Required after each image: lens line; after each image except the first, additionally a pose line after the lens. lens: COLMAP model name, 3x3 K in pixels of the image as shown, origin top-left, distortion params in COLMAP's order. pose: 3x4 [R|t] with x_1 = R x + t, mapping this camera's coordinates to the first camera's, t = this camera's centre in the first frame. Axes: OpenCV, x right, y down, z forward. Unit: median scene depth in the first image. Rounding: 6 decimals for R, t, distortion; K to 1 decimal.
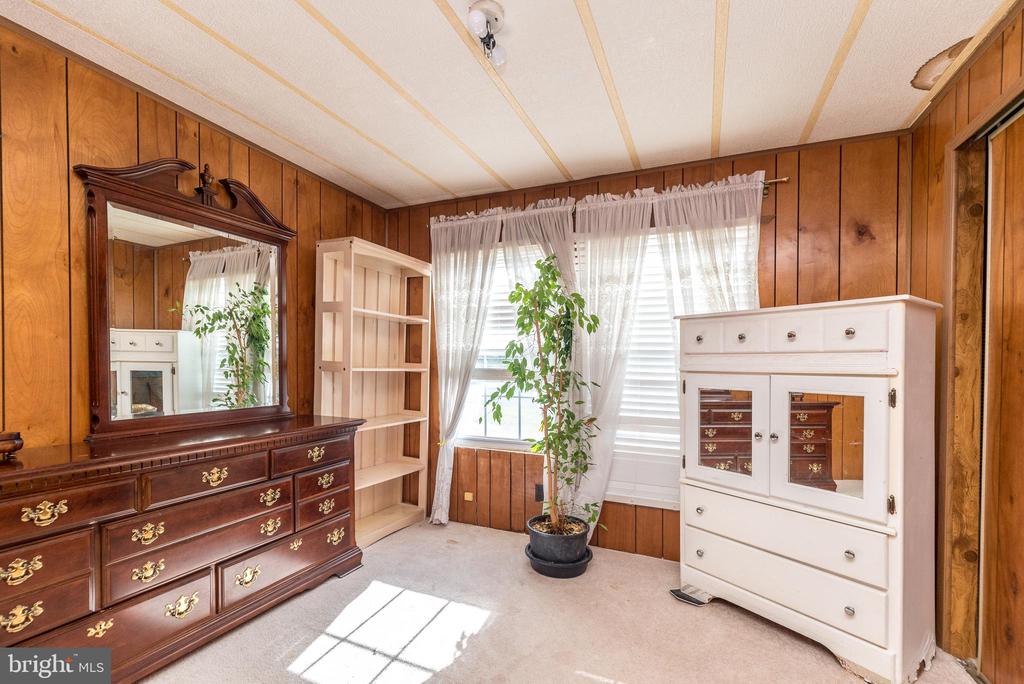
lens RADIAL K [[450.0, 0, 498.3], [0, 450.0, 372.1], [0, 0, 1]] dist [0.007954, 0.000465]
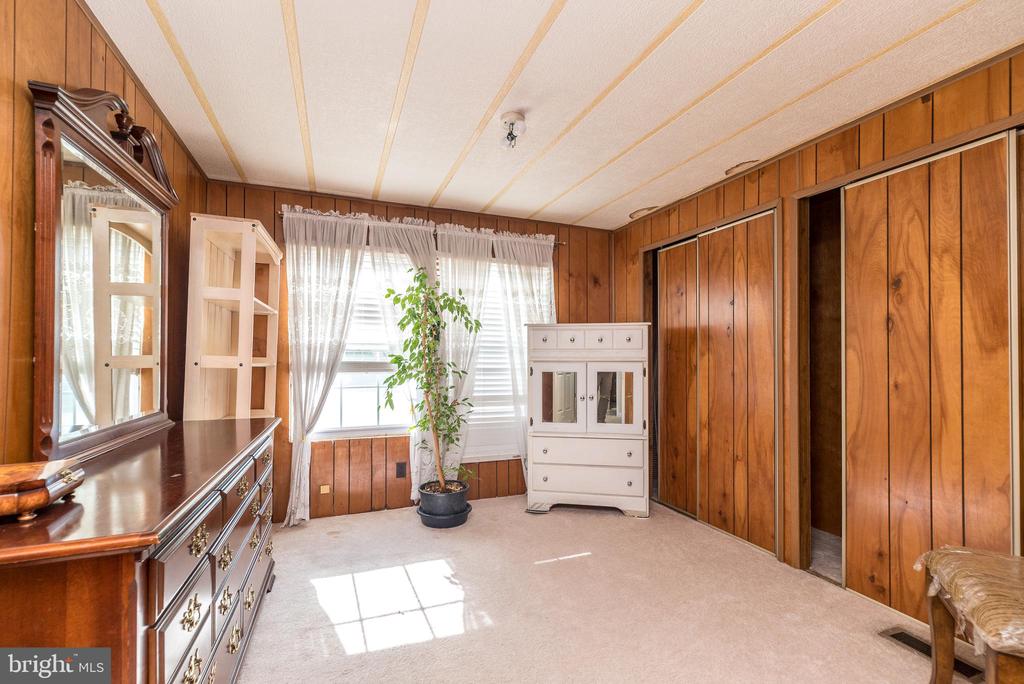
lens RADIAL K [[450.0, 0, 503.0], [0, 450.0, 351.9], [0, 0, 1]] dist [0.007954, 0.000465]
pose [[0.714676, -0.001924, 0.699453, -0.585875], [0.018286, 0.999706, -0.015934, -0.008254], [-0.699216, 0.024178, 0.714501, -0.003534]]
